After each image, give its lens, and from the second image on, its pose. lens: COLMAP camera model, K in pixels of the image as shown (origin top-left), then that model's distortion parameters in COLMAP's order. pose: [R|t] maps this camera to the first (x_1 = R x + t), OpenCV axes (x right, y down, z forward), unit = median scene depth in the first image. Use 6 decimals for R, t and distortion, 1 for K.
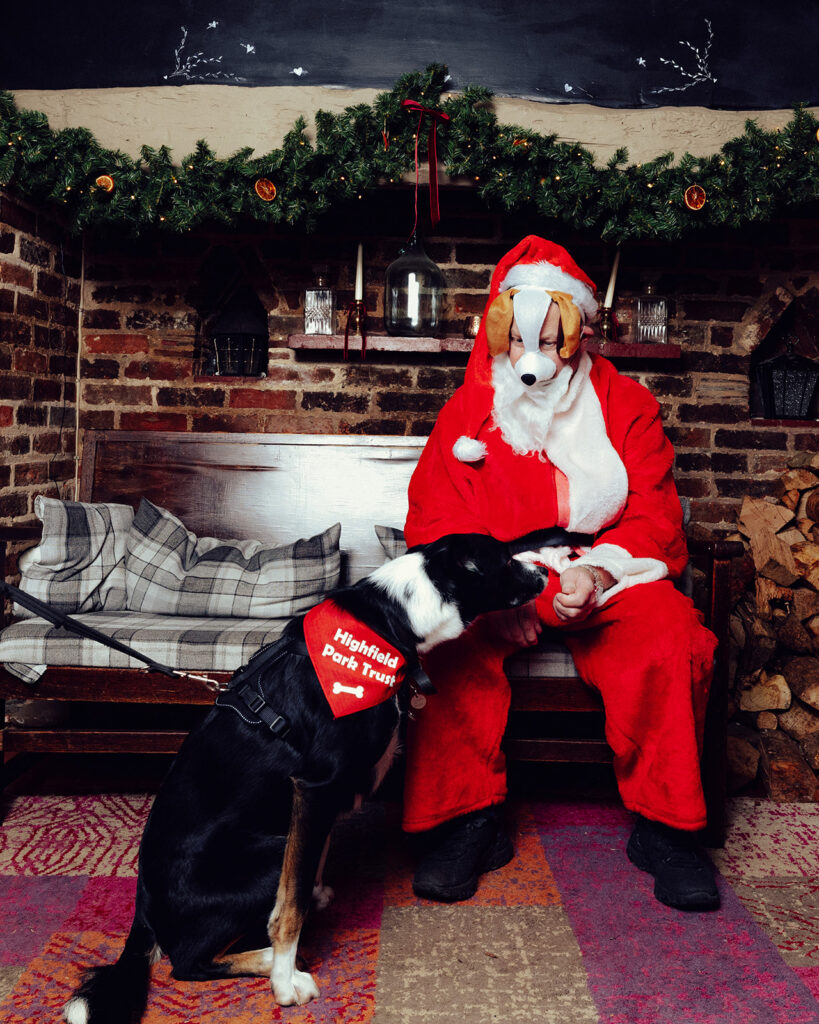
lens RADIAL K [[1022.1, 0, 429.5], [0, 1022.1, 440.2], [0, 0, 1]] dist [0.003675, 0.000000]
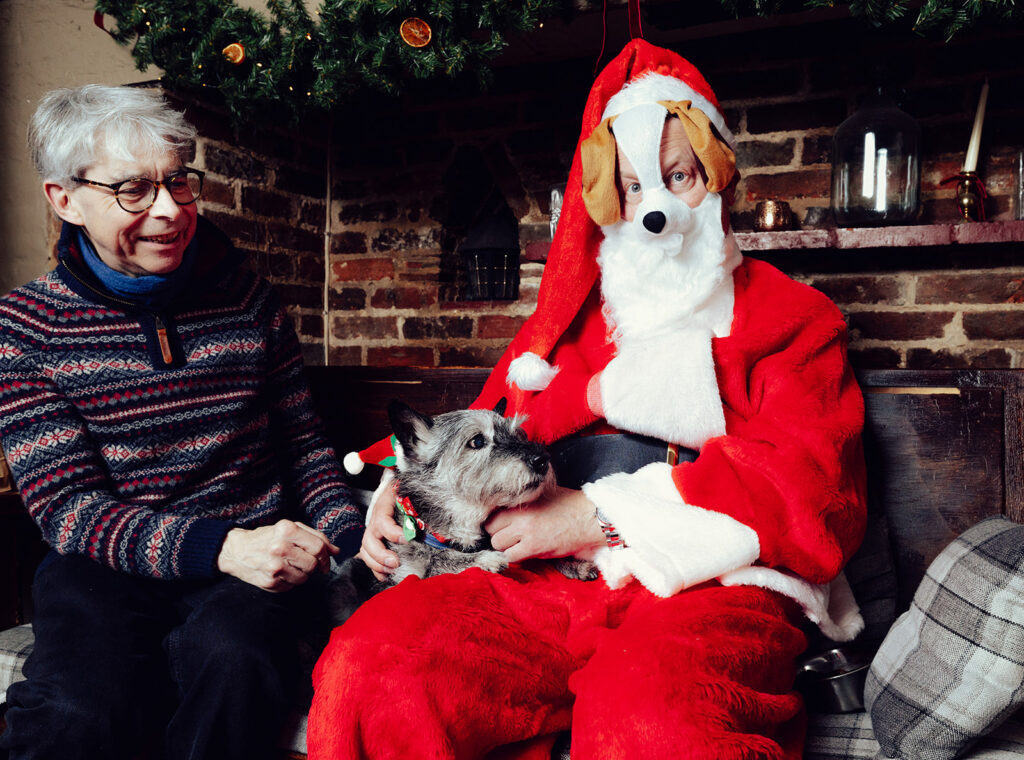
lens RADIAL K [[882.2, 0, 569.0], [0, 882.2, 383.5], [0, 0, 1]] dist [0.008610, 0.003859]
pose [[0.934654, -0.009575, -0.355429, 0.131855], [0.010998, 0.999938, 0.001983, 0.004110], [0.355388, -0.005762, 0.934701, 0.362640]]
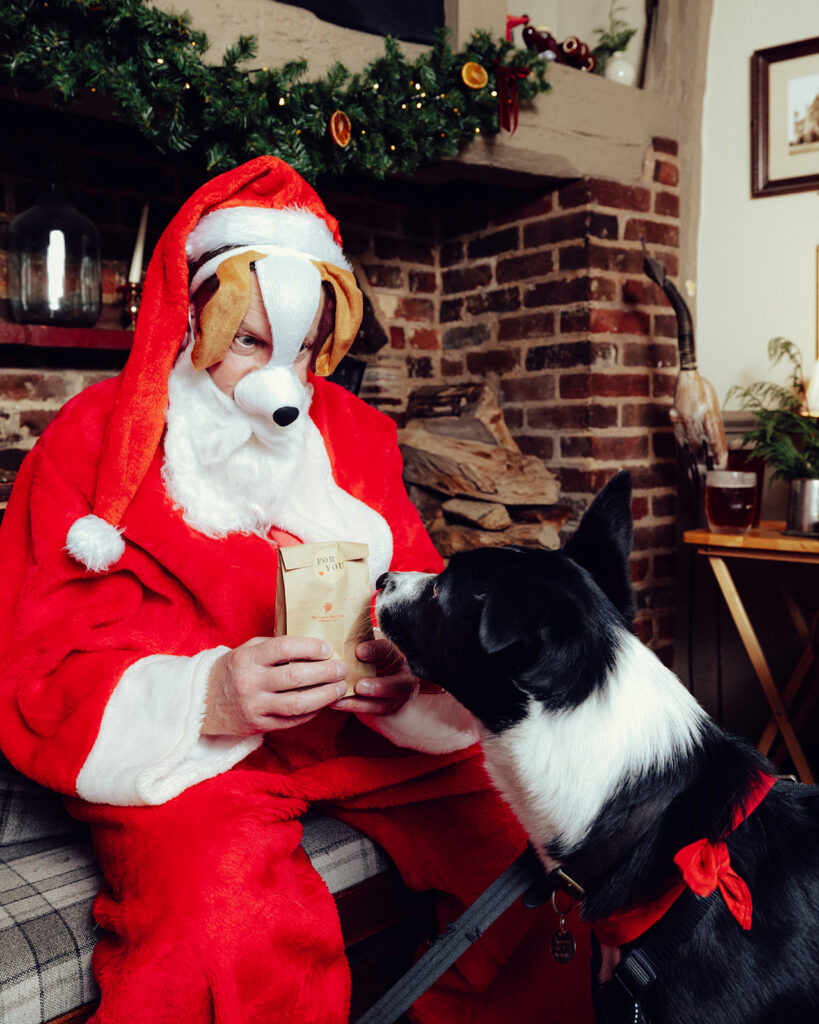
lens RADIAL K [[935.9, 0, 412.7], [0, 935.9, 464.9], [0, 0, 1]] dist [0.009585, 0.000000]
pose [[0.748719, -0.070785, 0.659097, -0.122854], [0.050764, 0.997485, 0.049460, -0.023530], [-0.660941, -0.003573, 0.750429, 0.366586]]
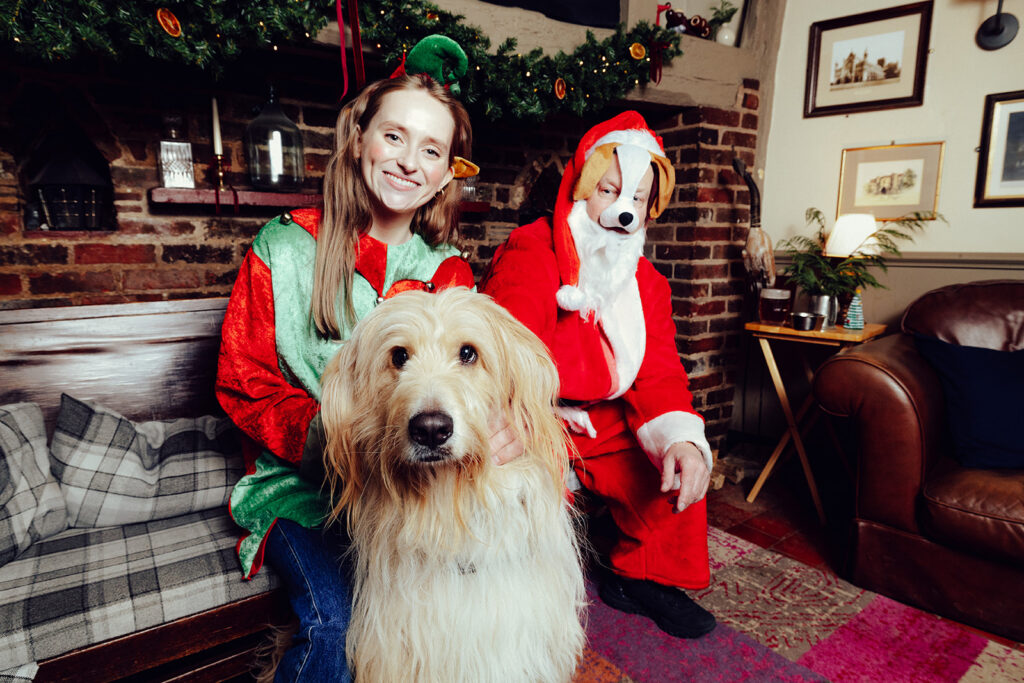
lens RADIAL K [[609.3, 0, 509.4], [0, 609.3, 344.6], [0, 0, 1]] dist [-0.002856, 0.000486]
pose [[0.808552, -0.126523, 0.574661, -0.208927], [0.031328, 0.984481, 0.172674, -0.044553], [-0.587590, -0.121614, 0.799968, 0.308440]]
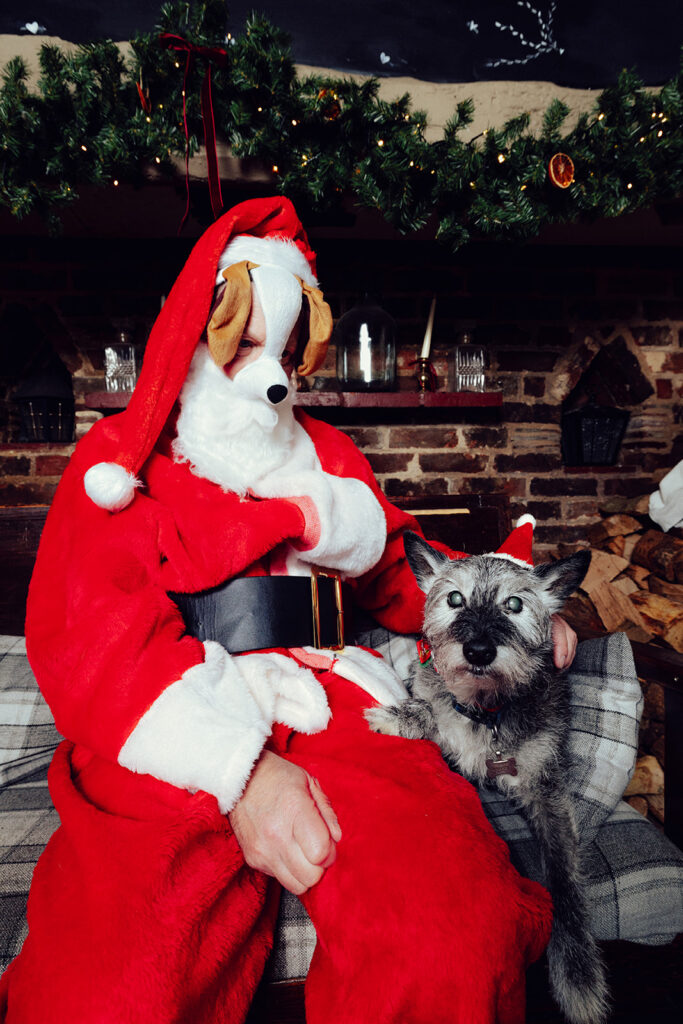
lens RADIAL K [[547.3, 0, 344.1], [0, 547.3, 514.3], [0, 0, 1]] dist [-0.001043, 0.000862]
pose [[0.993956, -0.046605, 0.099393, 0.037675], [0.042385, 0.998125, 0.044159, -0.006799], [-0.101265, -0.039679, 0.994068, 0.474271]]
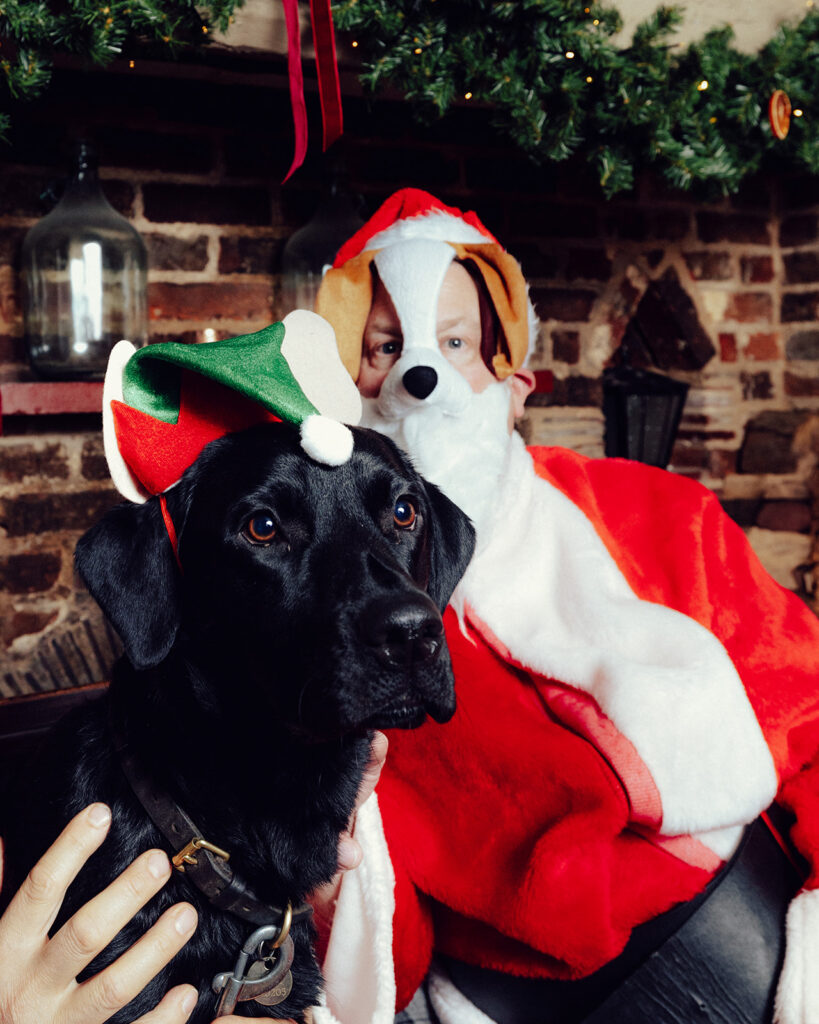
lens RADIAL K [[1146.4, 0, 289.3], [0, 1146.4, 331.8], [0, 0, 1]] dist [0.008569, 0.000000]
pose [[0.869374, -0.035334, 0.492890, -0.192071], [0.061891, 0.997372, -0.037665, -0.095233], [-0.490264, 0.063250, 0.869276, 0.490093]]
